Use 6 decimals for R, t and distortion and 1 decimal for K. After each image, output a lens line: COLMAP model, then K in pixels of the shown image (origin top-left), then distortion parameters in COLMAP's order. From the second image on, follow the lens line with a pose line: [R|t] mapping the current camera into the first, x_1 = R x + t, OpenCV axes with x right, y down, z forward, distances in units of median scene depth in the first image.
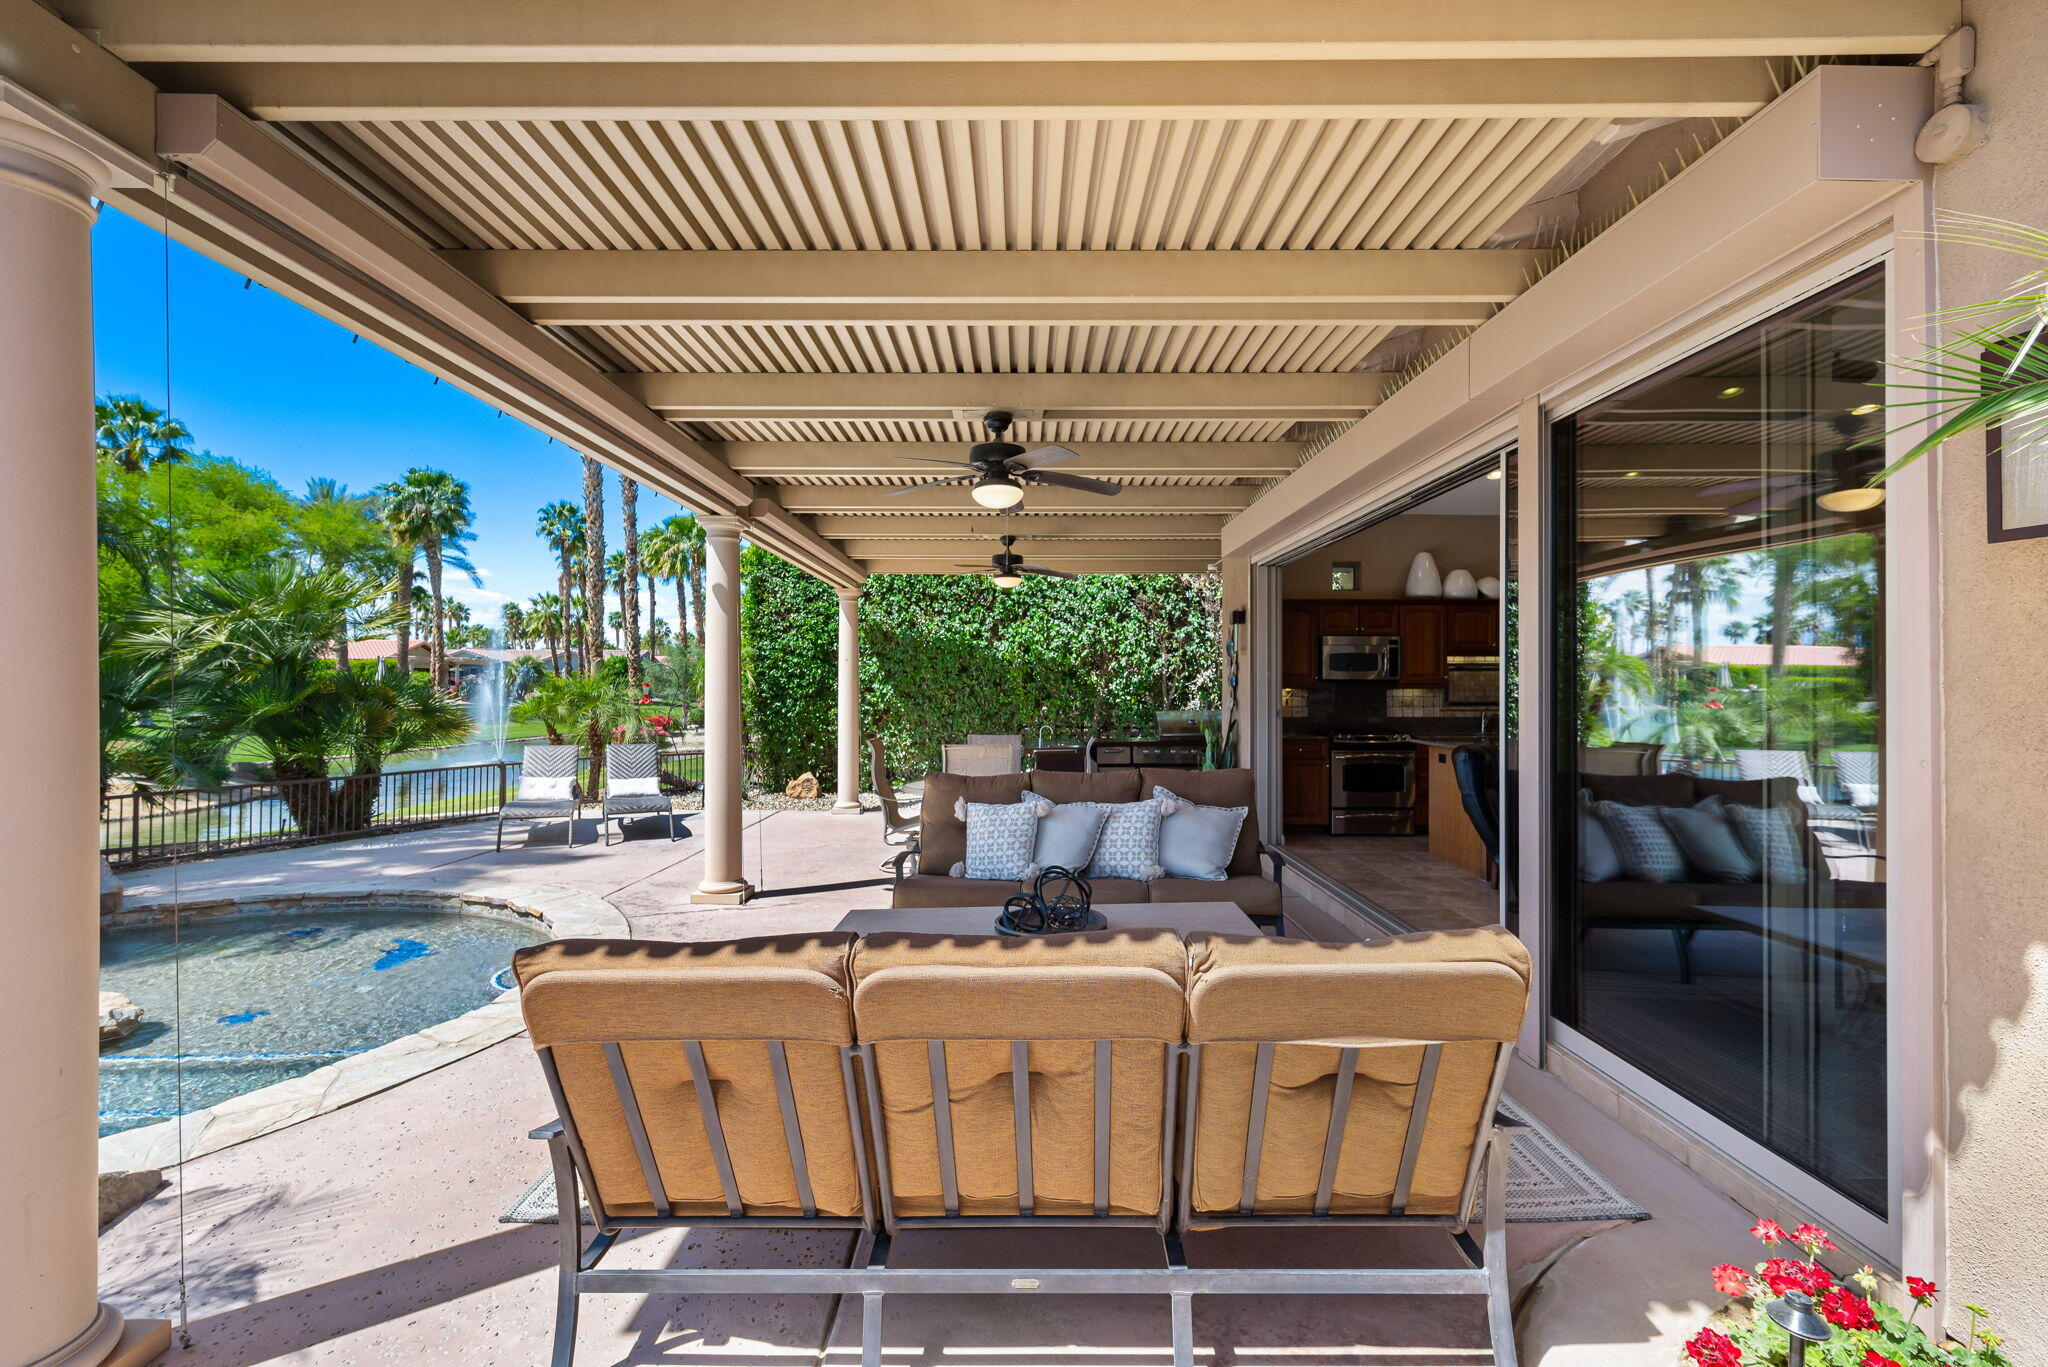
lens RADIAL K [[870.2, 0, 1024.0], [0, 870.2, 680.6], [0, 0, 1]] dist [-0.001623, -0.000510]
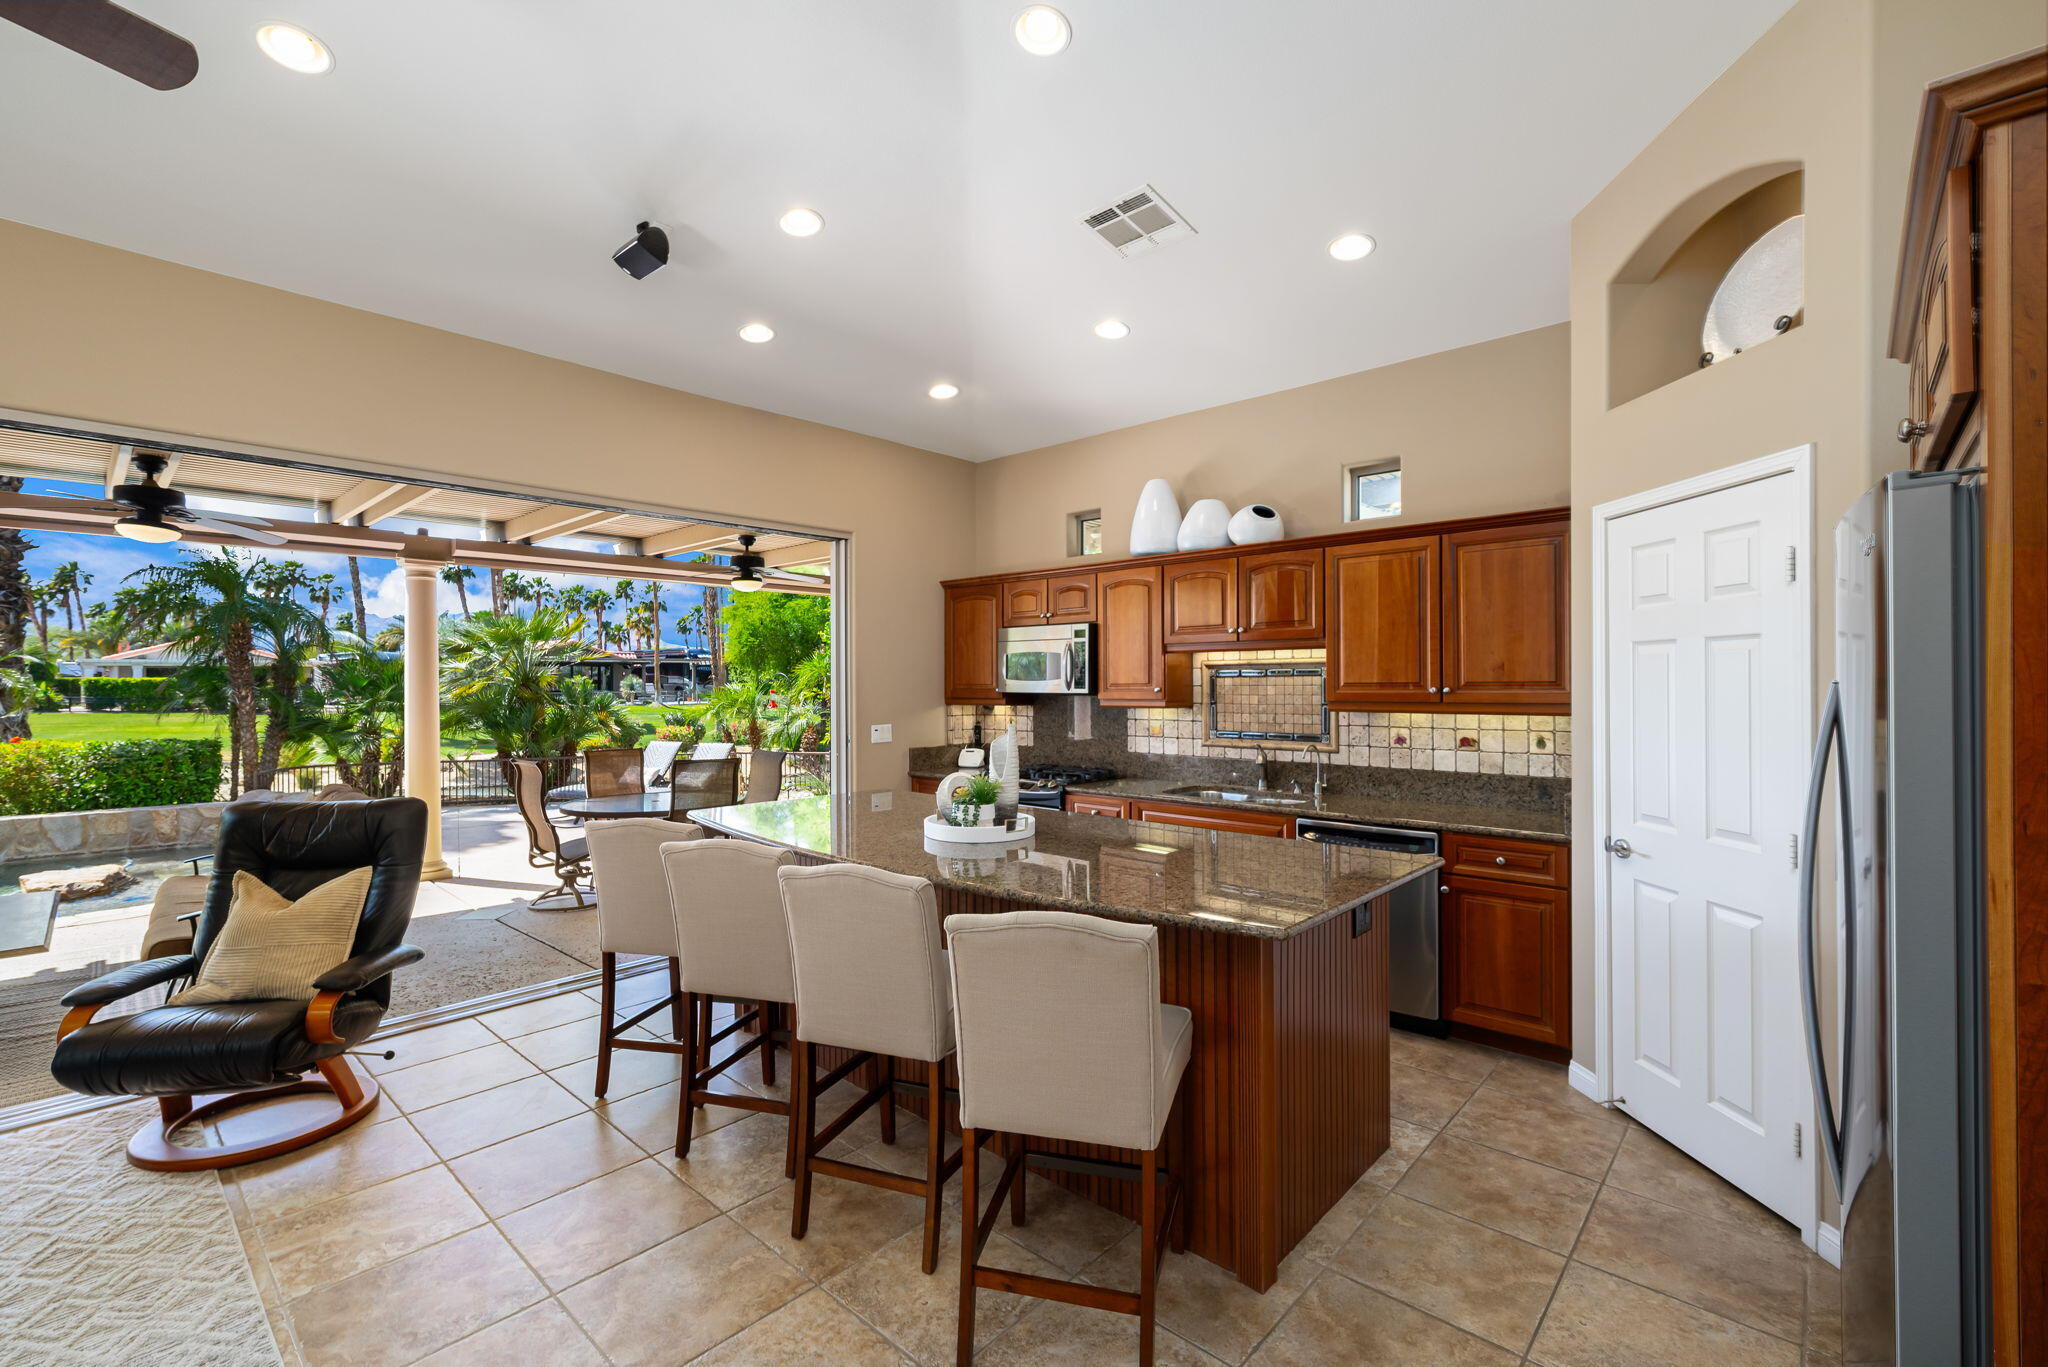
lens RADIAL K [[884.4, 0, 1023.6], [0, 884.4, 679.5], [0, 0, 1]] dist [0.000228, -0.000010]
pose [[0.735888, -0.006334, -0.677073, 0.590711], [0.008188, 0.999966, -0.000456, -0.007795], [0.677053, -0.005208, 0.735915, 0.359576]]
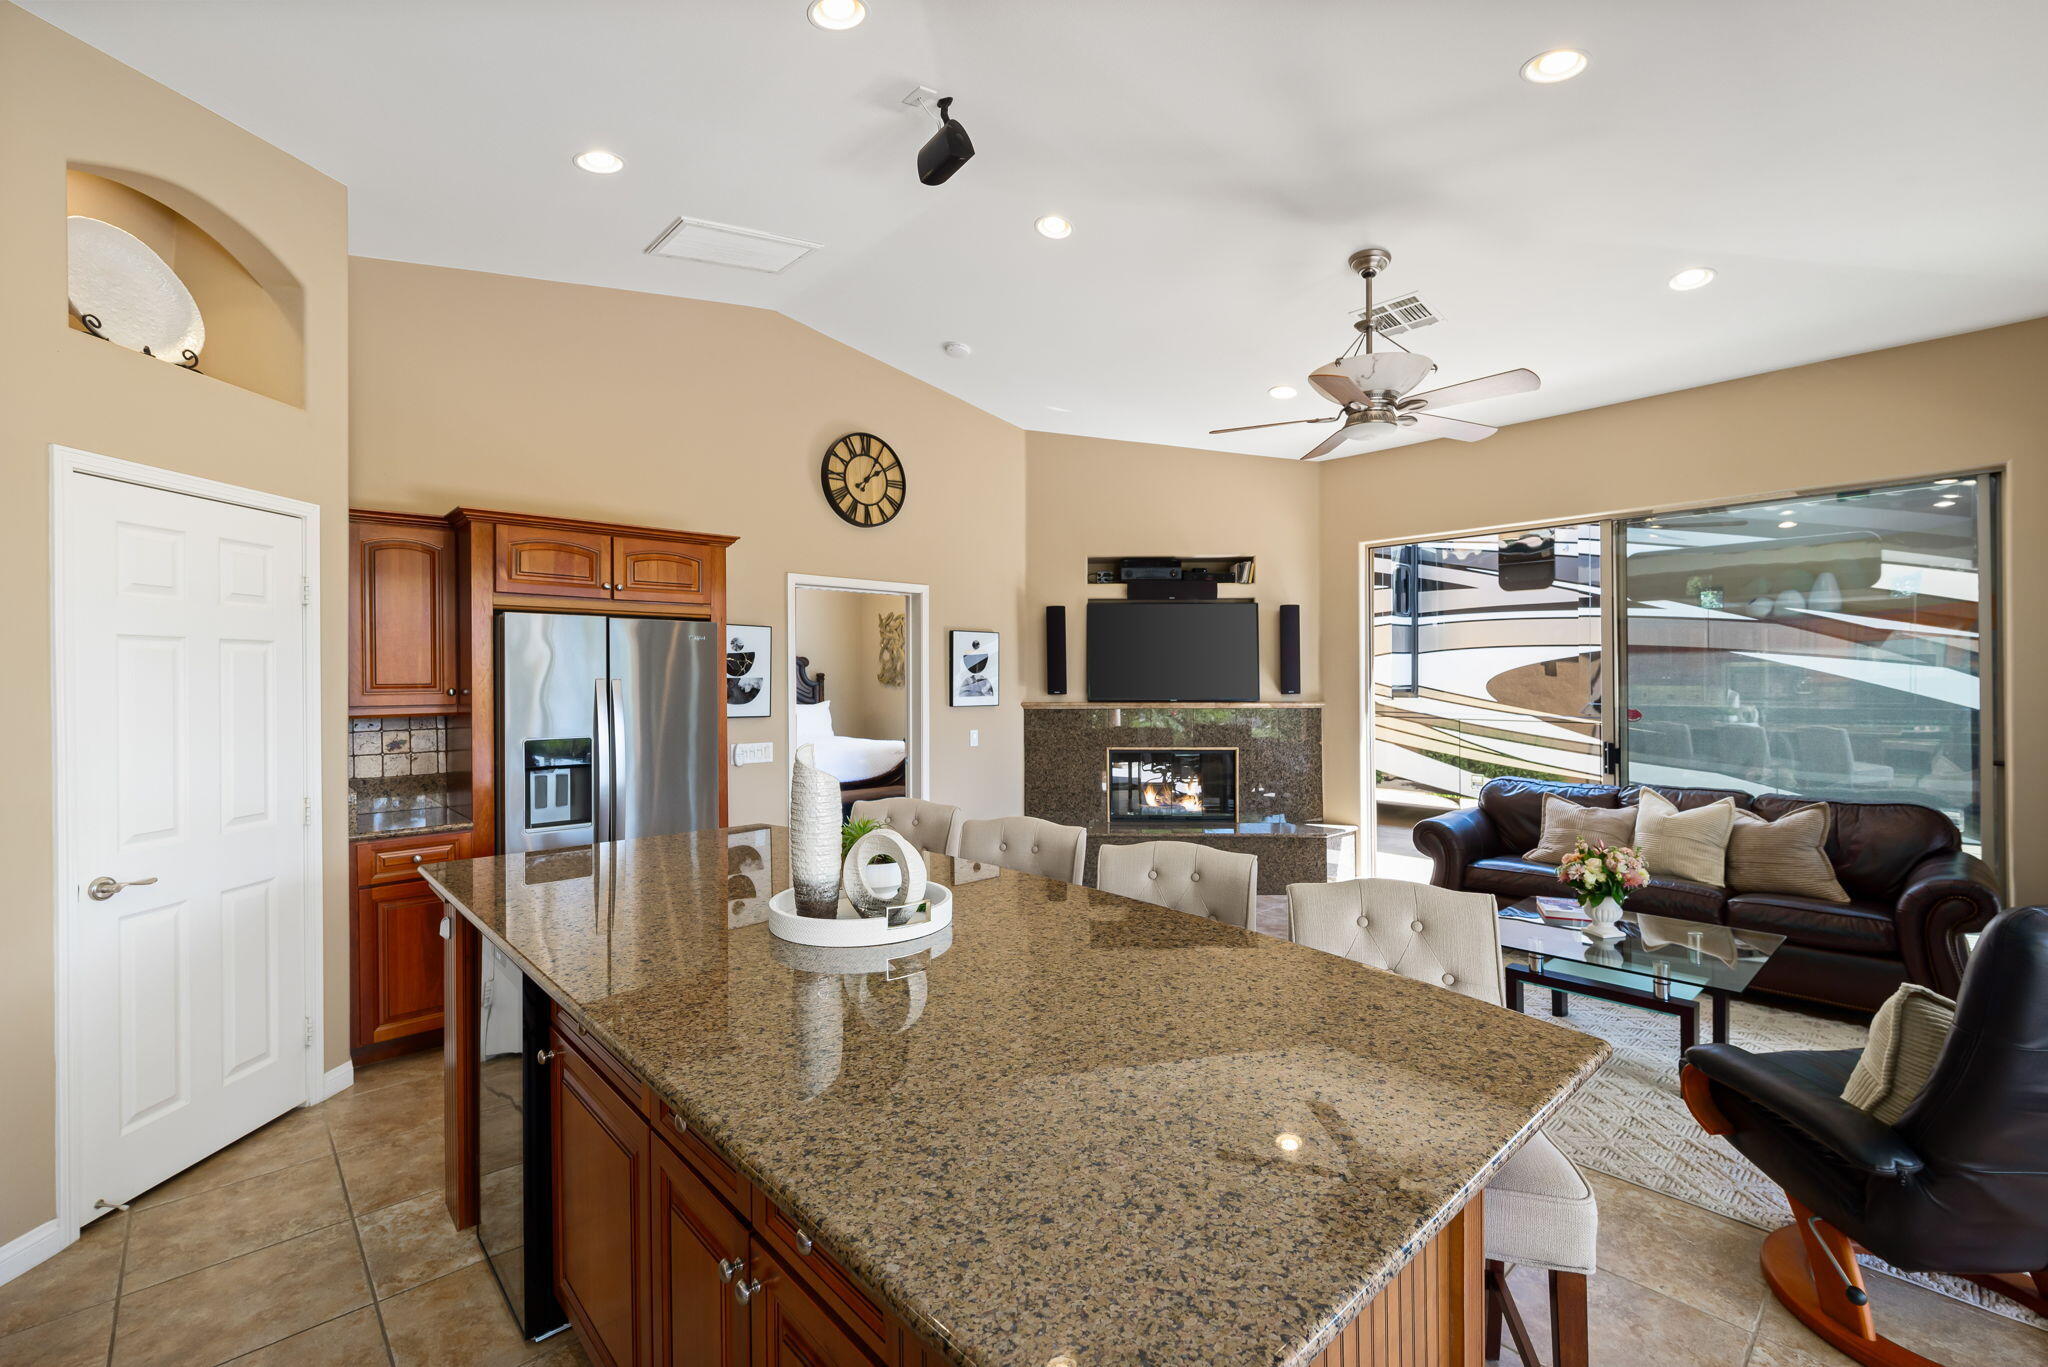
lens RADIAL K [[884.4, 0, 1023.6], [0, 884.4, 679.5], [0, 0, 1]] dist [0.000228, -0.000010]
pose [[-0.675836, 0.001177, 0.737051, 0.238192], [0.000401, 0.999999, -0.001230, -0.006068], [-0.737052, -0.000536, -0.675836, 0.653600]]
